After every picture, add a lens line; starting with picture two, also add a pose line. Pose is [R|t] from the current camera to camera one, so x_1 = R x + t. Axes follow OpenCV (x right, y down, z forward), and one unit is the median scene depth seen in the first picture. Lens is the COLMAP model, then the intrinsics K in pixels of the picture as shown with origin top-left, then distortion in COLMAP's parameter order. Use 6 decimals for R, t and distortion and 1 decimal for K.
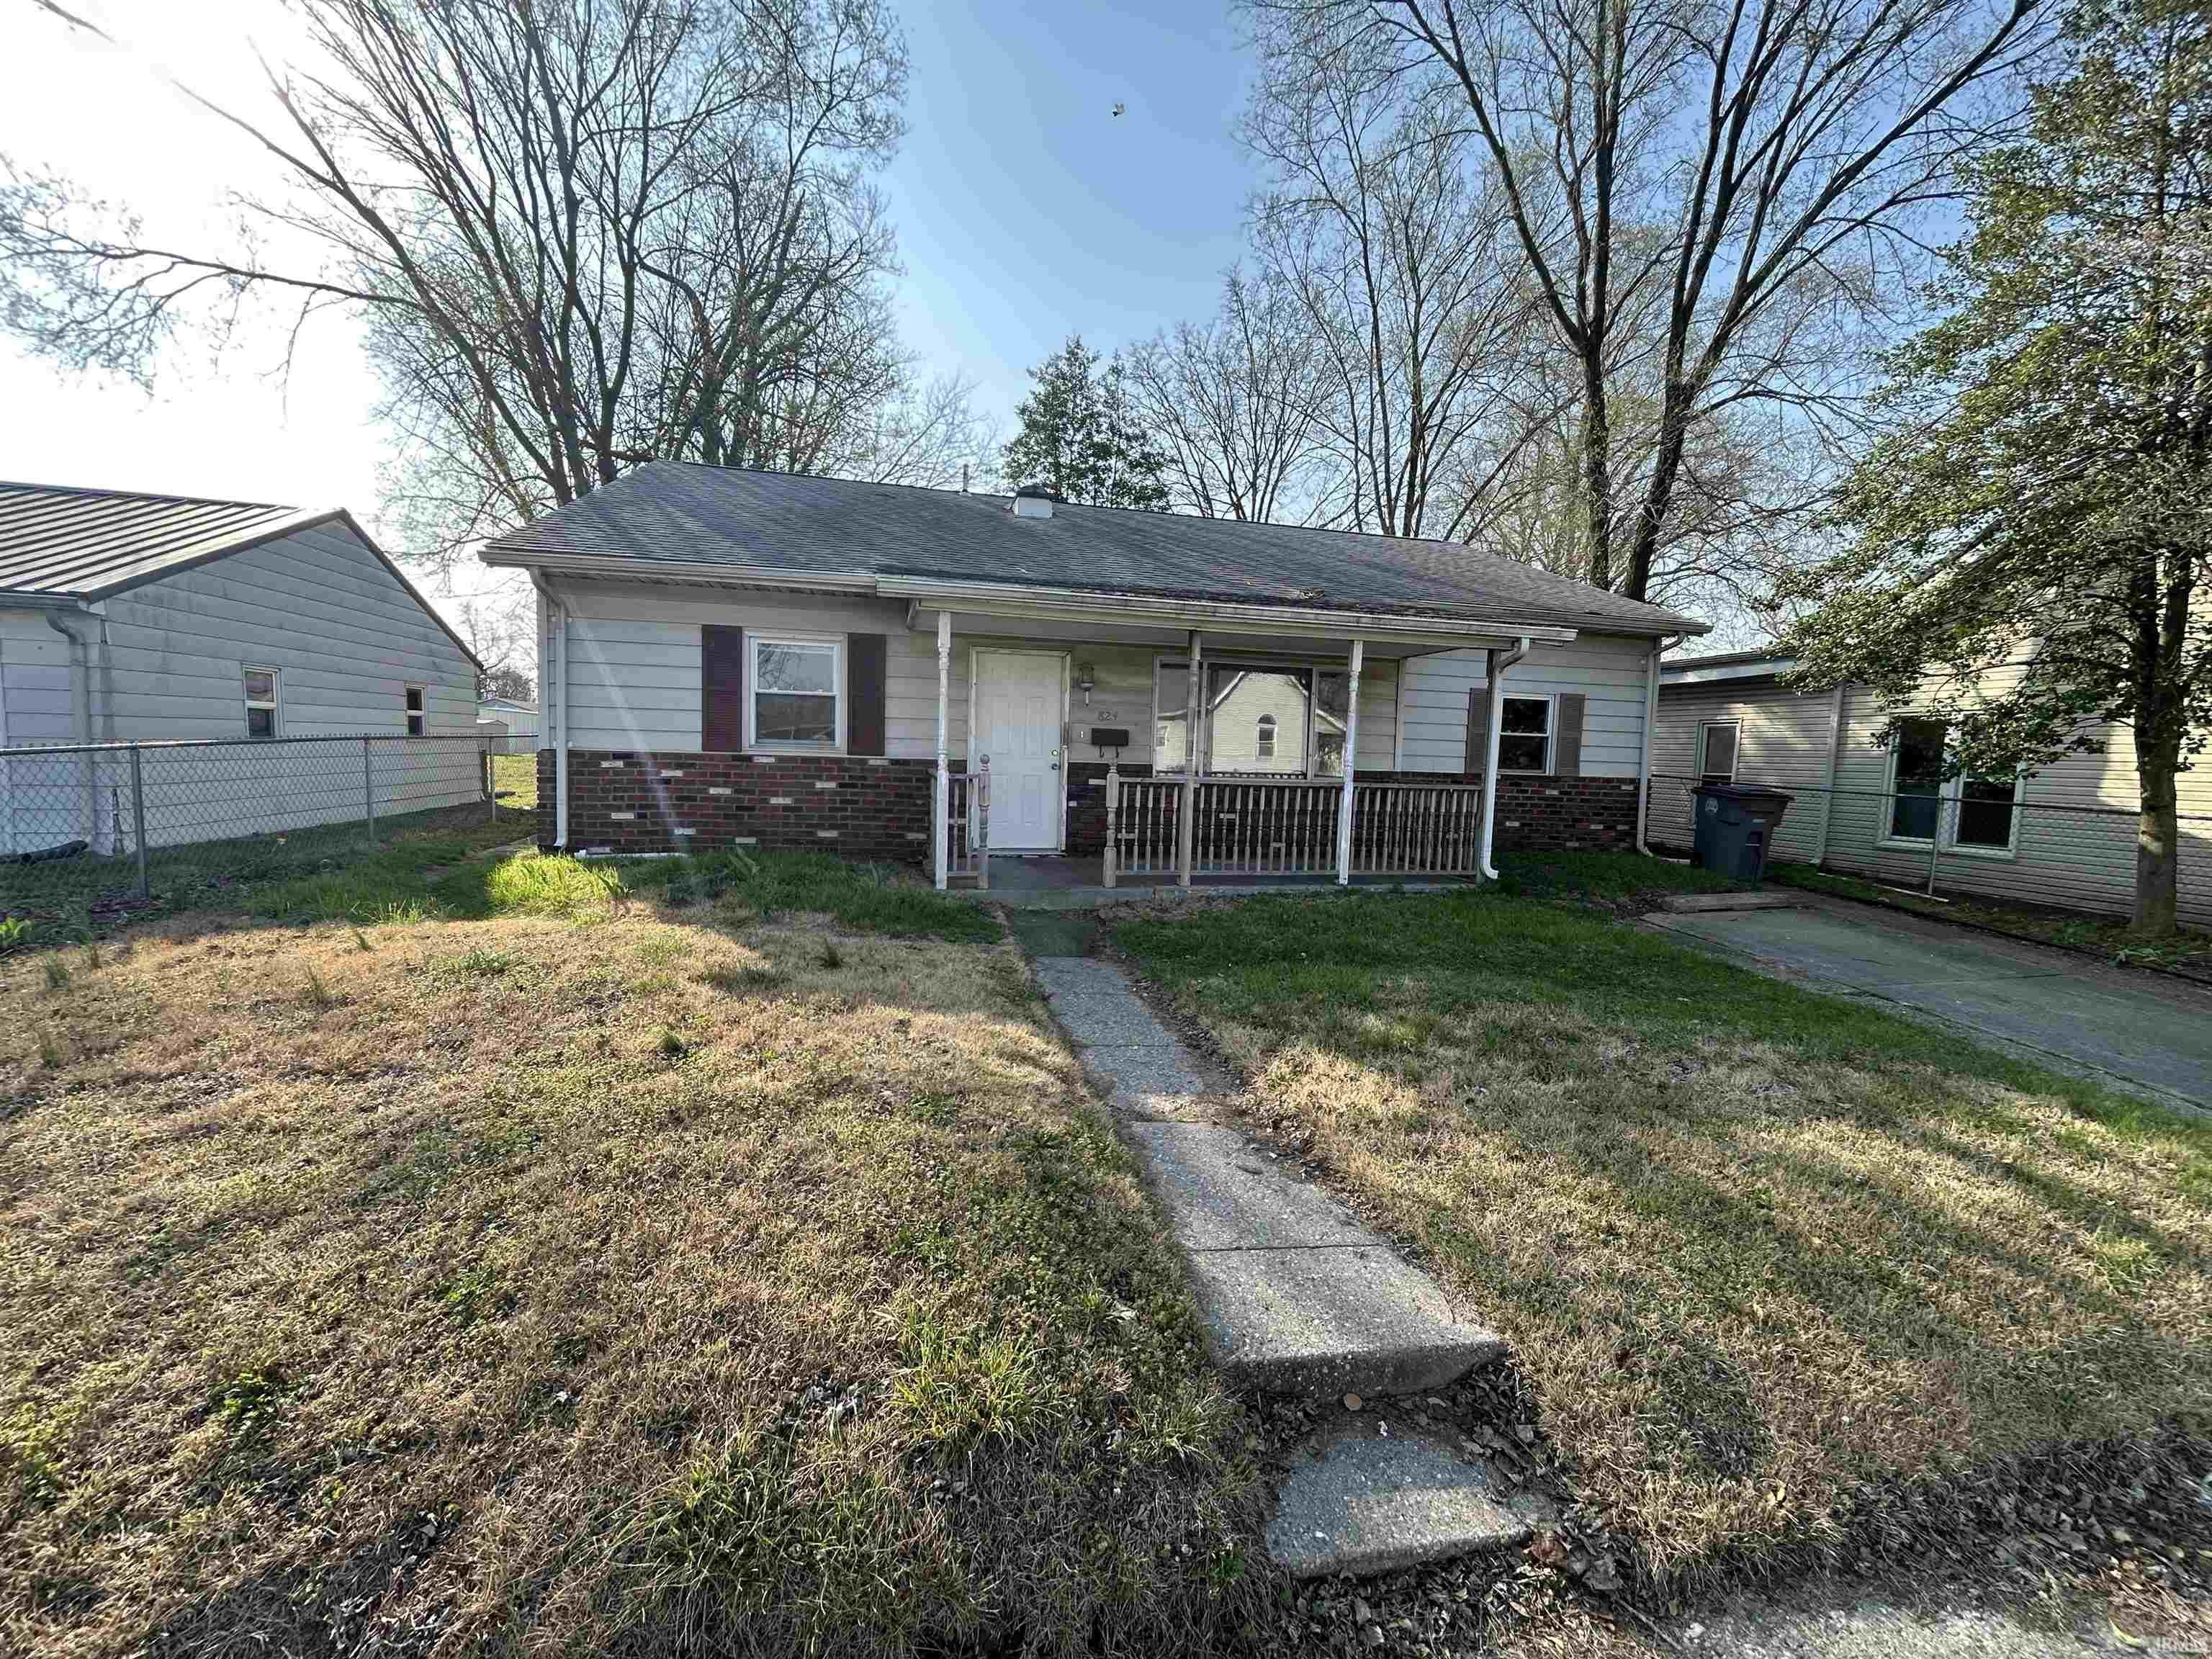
lens RADIAL K [[900.1, 0, 1111.0], [0, 900.1, 832.3], [0, 0, 1]] dist [-0.010844, -0.000462]
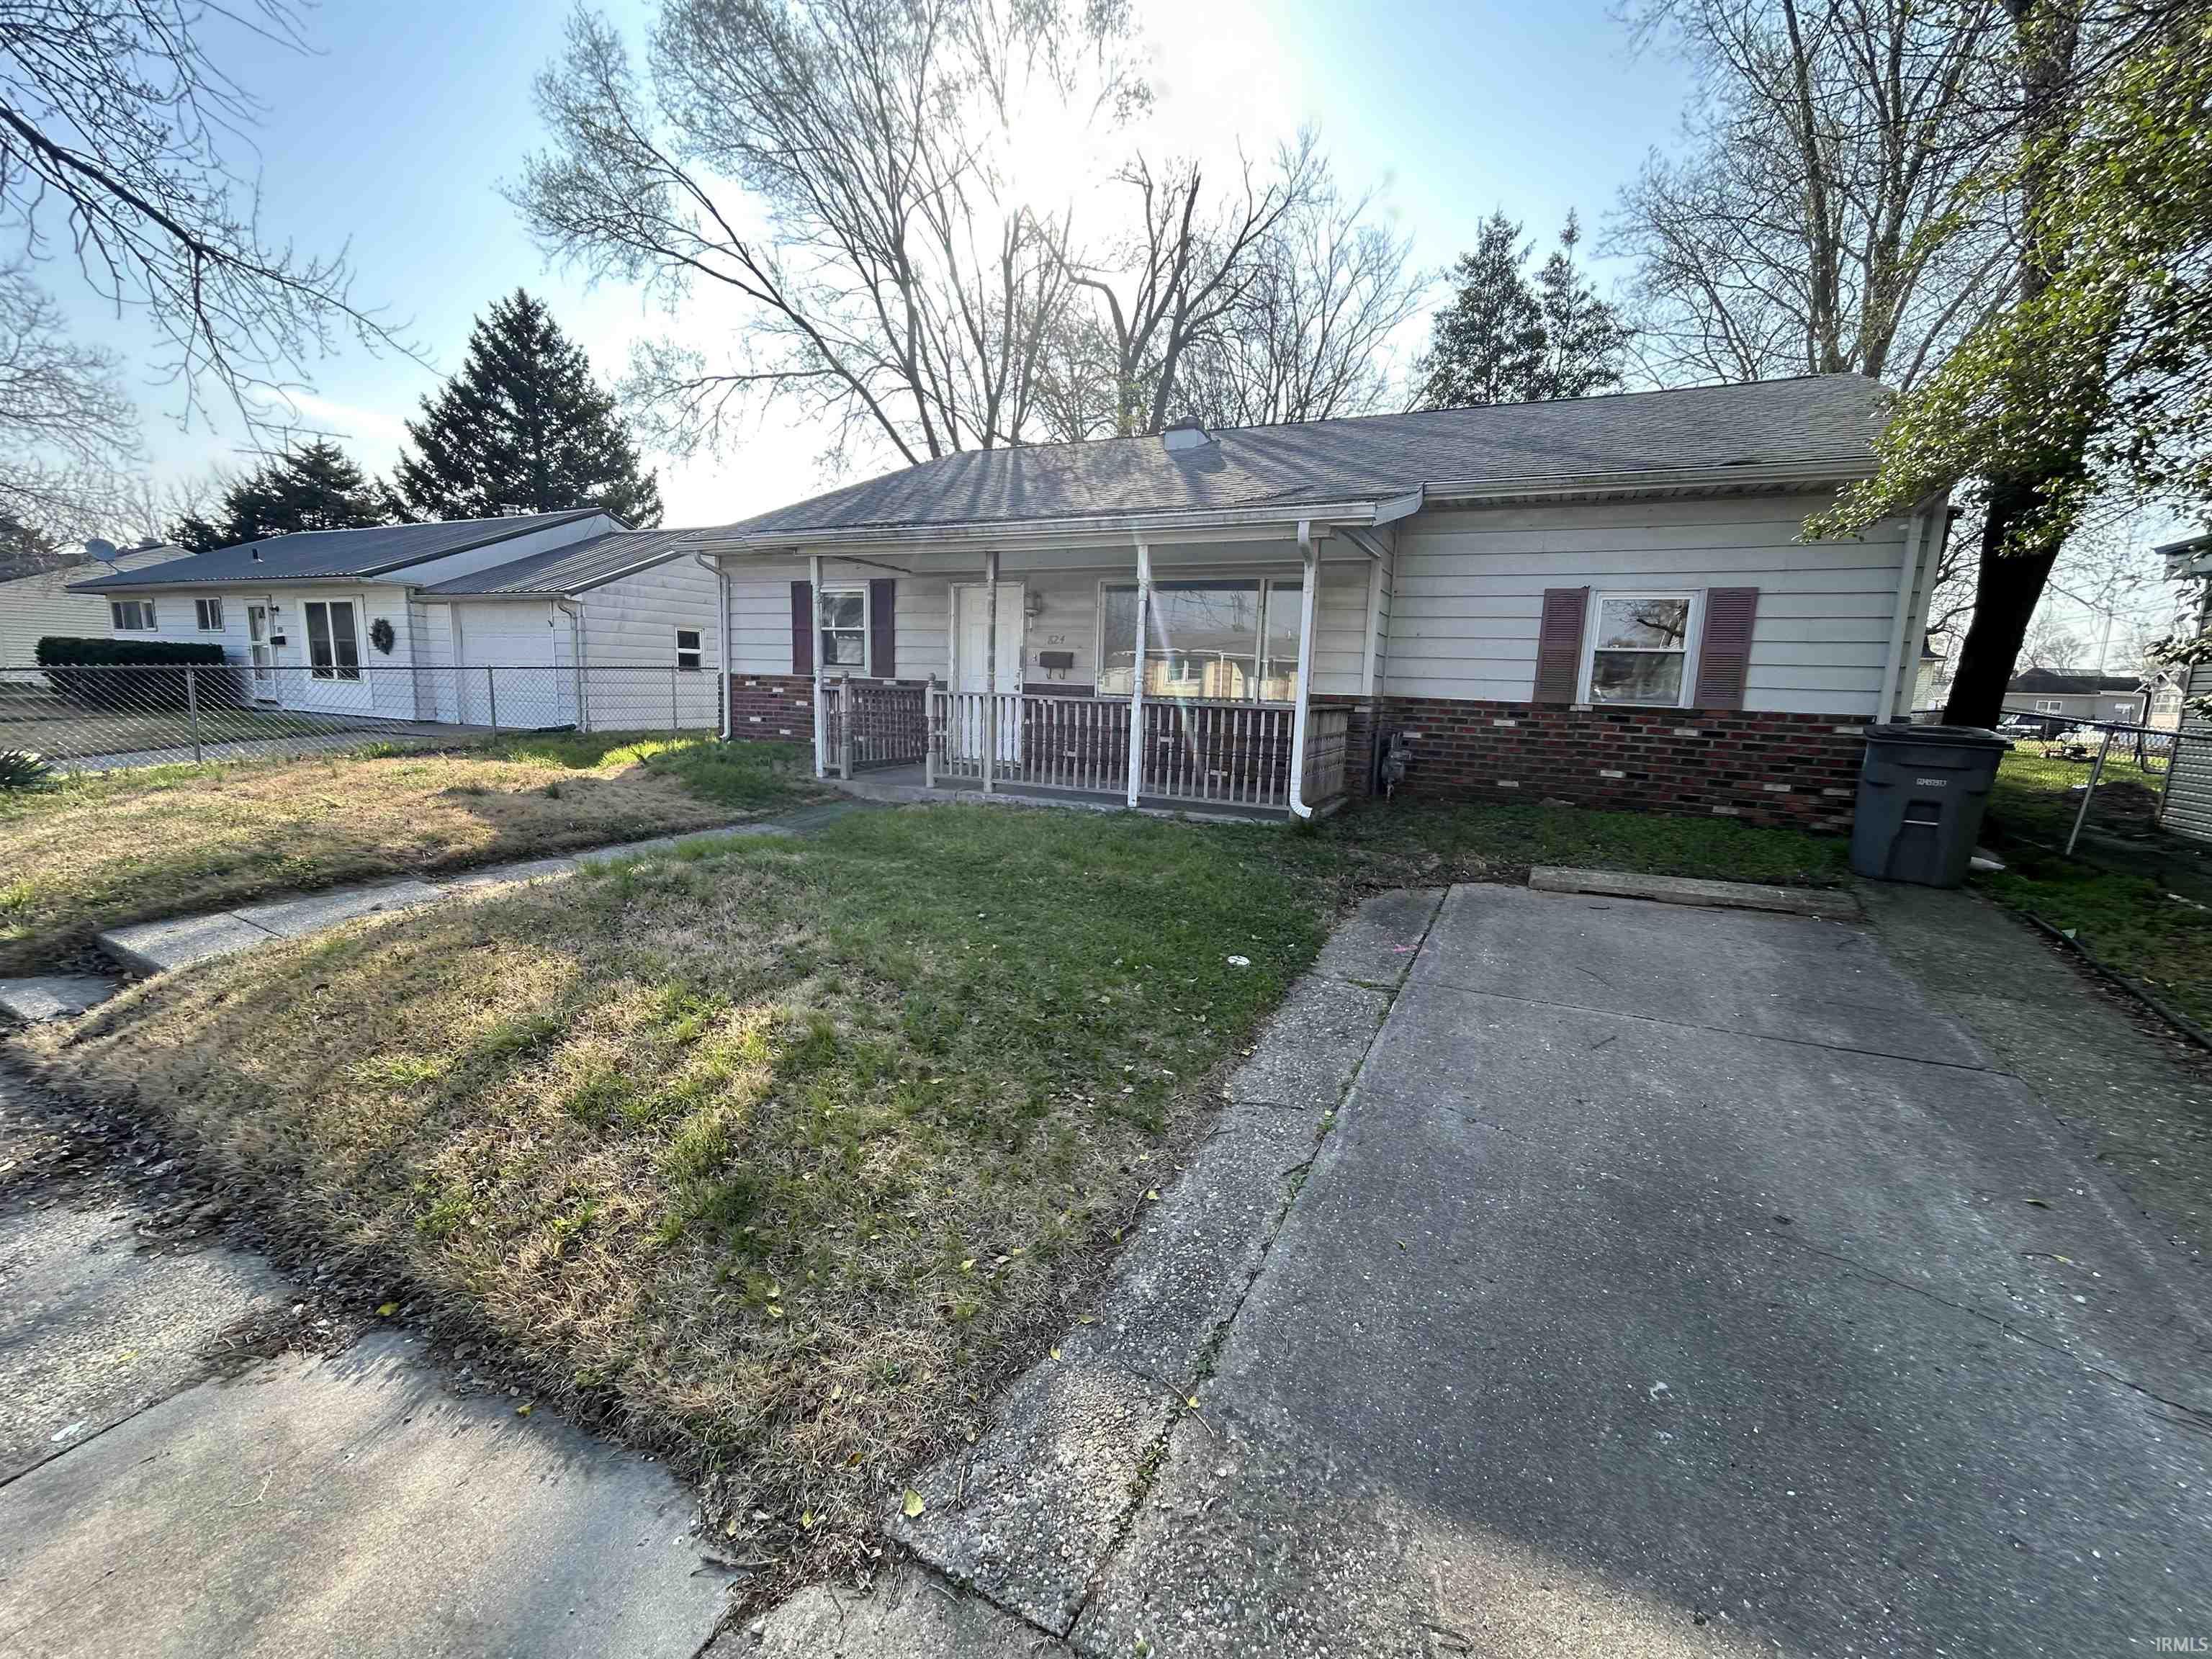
lens RADIAL K [[900.1, 0, 1109.5], [0, 900.1, 823.5], [0, 0, 1]] dist [-0.010844, -0.000462]
pose [[0.765304, 0.094887, -0.636637, 0.782664], [-0.067157, 0.995447, 0.067637, 0.012056], [0.640156, -0.009008, 0.768192, 0.228841]]
